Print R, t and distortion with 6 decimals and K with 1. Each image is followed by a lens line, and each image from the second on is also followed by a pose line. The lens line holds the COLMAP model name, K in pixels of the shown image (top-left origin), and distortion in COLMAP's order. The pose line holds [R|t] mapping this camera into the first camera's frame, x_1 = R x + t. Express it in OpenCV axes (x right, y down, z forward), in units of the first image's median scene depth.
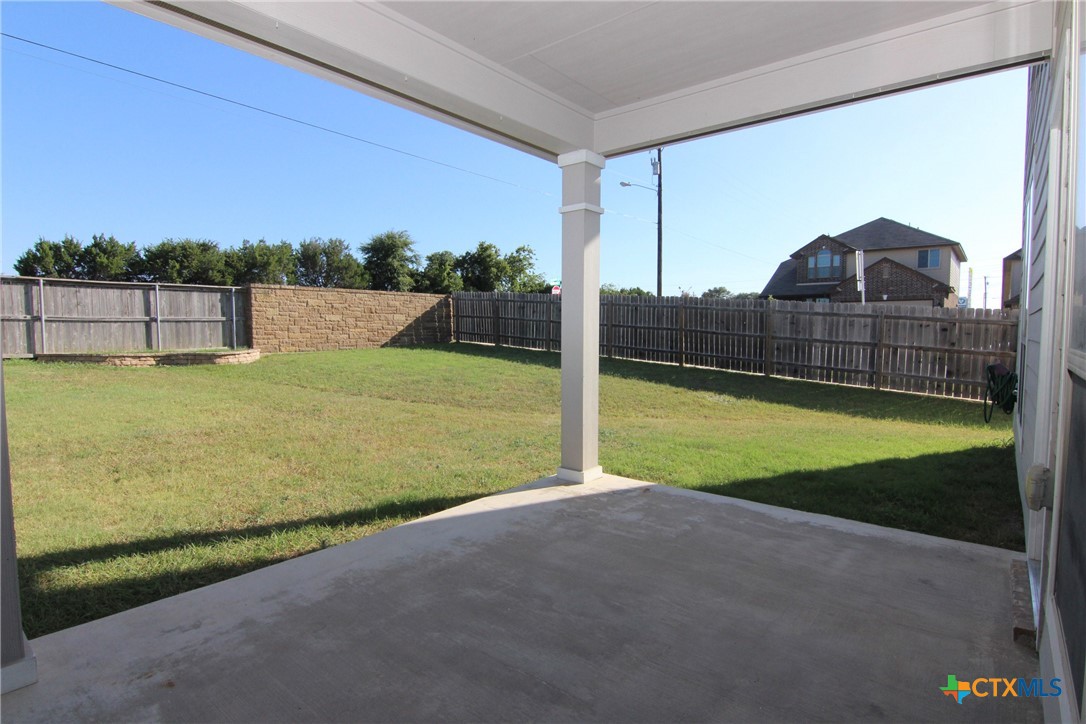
lens RADIAL K [[552.8, 0, 544.5], [0, 552.8, 360.7], [0, 0, 1]] dist [-0.024575, -0.004778]
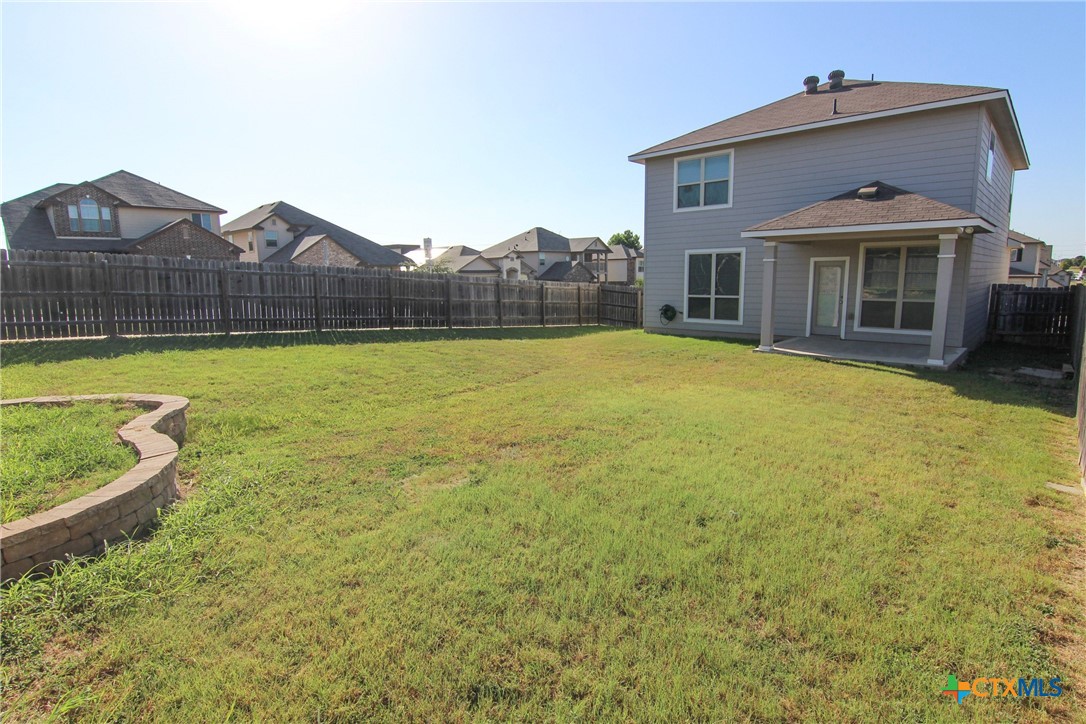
lens RADIAL K [[552.8, 0, 542.3], [0, 552.8, 356.8], [0, 0, 1]] dist [-0.024575, -0.004778]
pose [[0.063648, -0.152401, 0.986267, -0.390376], [0.066915, 0.986699, 0.148150, -0.037203], [-0.995727, 0.056566, 0.072999, 0.259230]]
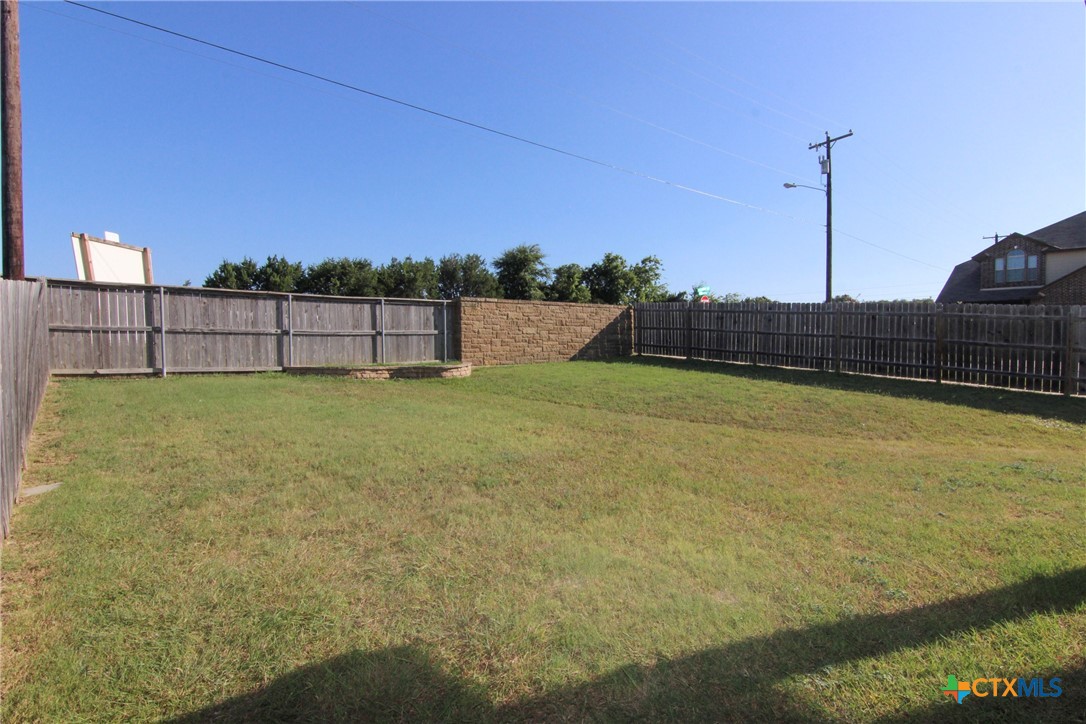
lens RADIAL K [[552.8, 0, 546.8], [0, 552.8, 362.6], [0, 0, 1]] dist [-0.024575, -0.004778]
pose [[0.984267, 0.001760, -0.176677, -0.090840], [-0.005071, 0.999820, -0.018294, -0.001417], [0.176613, 0.018902, 0.984099, 0.018118]]
